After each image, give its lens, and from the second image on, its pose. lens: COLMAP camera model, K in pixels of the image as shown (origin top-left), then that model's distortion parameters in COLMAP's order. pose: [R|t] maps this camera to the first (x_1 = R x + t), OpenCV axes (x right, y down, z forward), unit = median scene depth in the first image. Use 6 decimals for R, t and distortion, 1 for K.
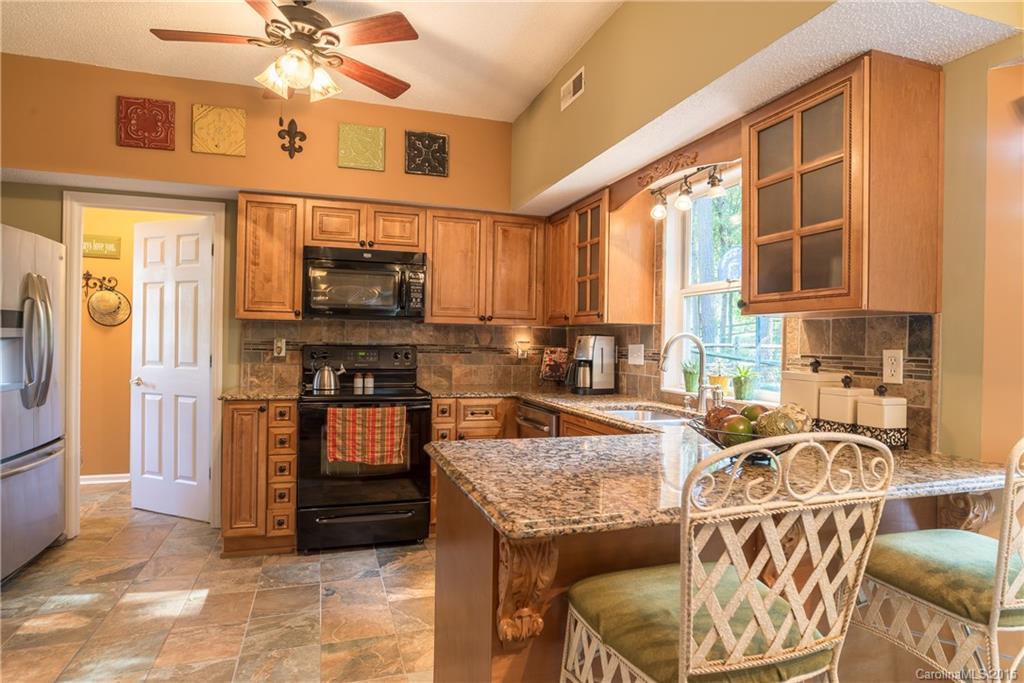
lens RADIAL K [[571.2, 0, 515.4], [0, 571.2, 340.4], [0, 0, 1]] dist [-0.036421, 0.018771]
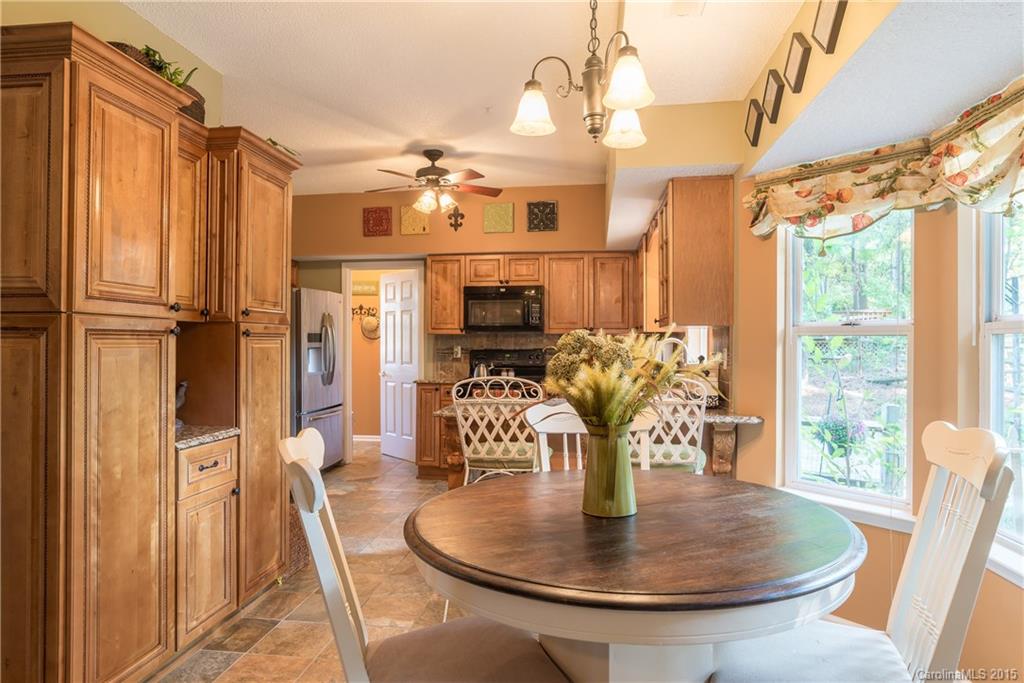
lens RADIAL K [[619.0, 0, 514.2], [0, 619.0, 341.6], [0, 0, 1]] dist [-0.004841, 0.006166]
pose [[0.895268, -0.015621, -0.445254, 0.539215], [0.012842, 0.999875, -0.009258, 0.002801], [0.445343, 0.002570, 0.895356, -0.491337]]
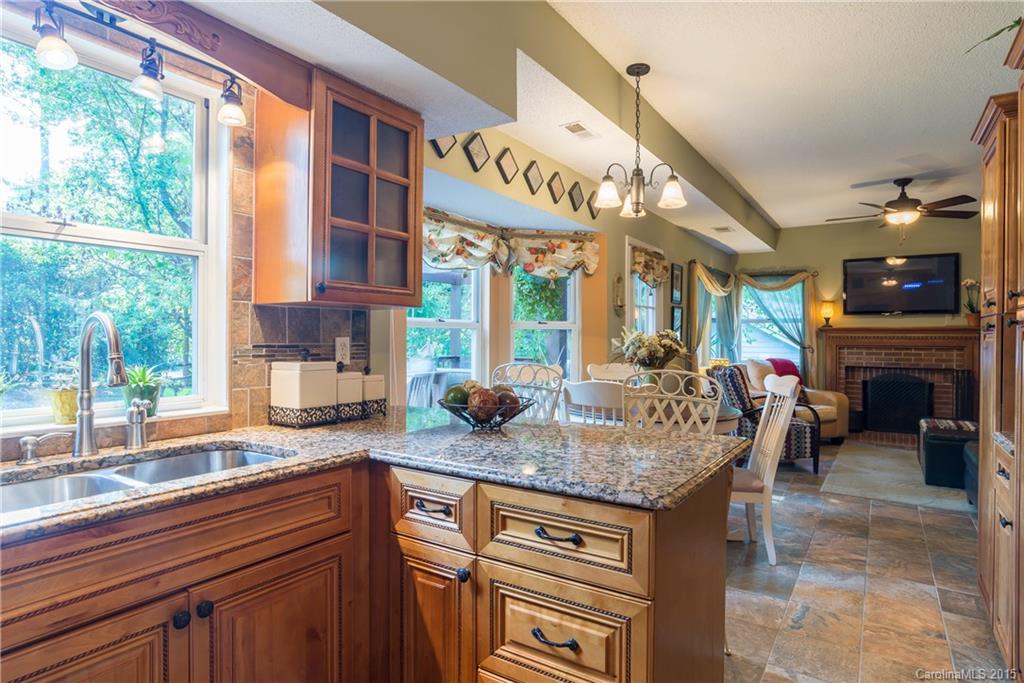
lens RADIAL K [[571.2, 0, 513.4], [0, 571.2, 339.0], [0, 0, 1]] dist [-0.036421, 0.018771]
pose [[-0.608029, -0.023271, 0.793574, -0.308917], [-0.017995, 0.999717, 0.015528, -0.003103], [-0.793711, -0.004839, -0.608276, 0.854391]]
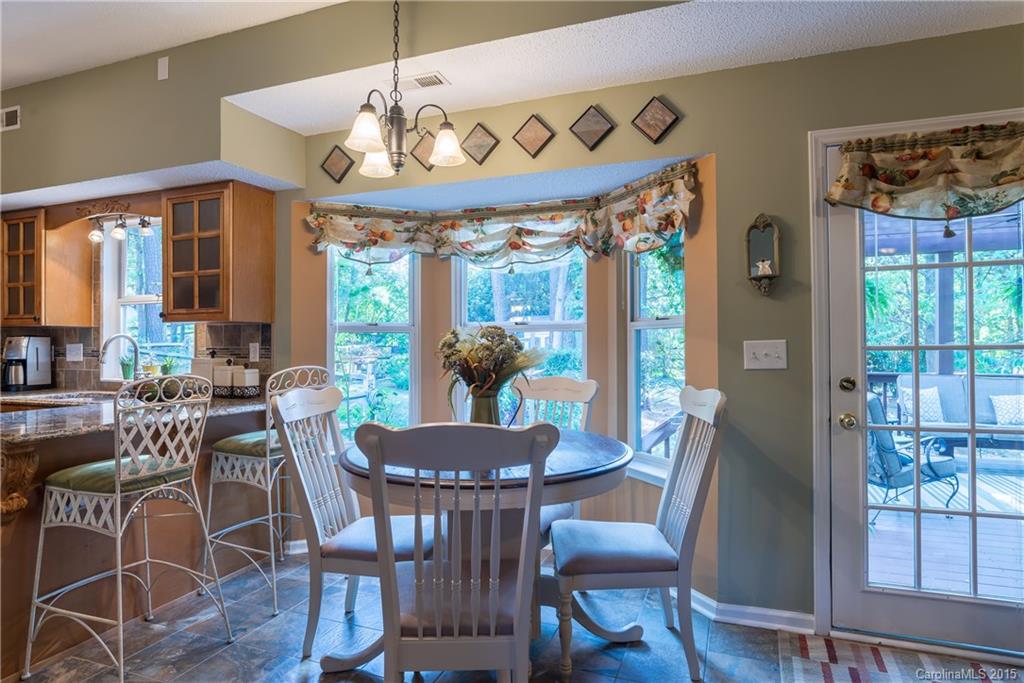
lens RADIAL K [[599.1, 0, 512.9], [0, 599.1, 340.4], [0, 0, 1]] dist [-0.017927, 0.009160]
pose [[0.652022, -0.014327, 0.758064, -0.132616], [0.013099, 0.999885, 0.007630, 0.002784], [-0.758087, 0.004955, 0.652135, -0.497161]]
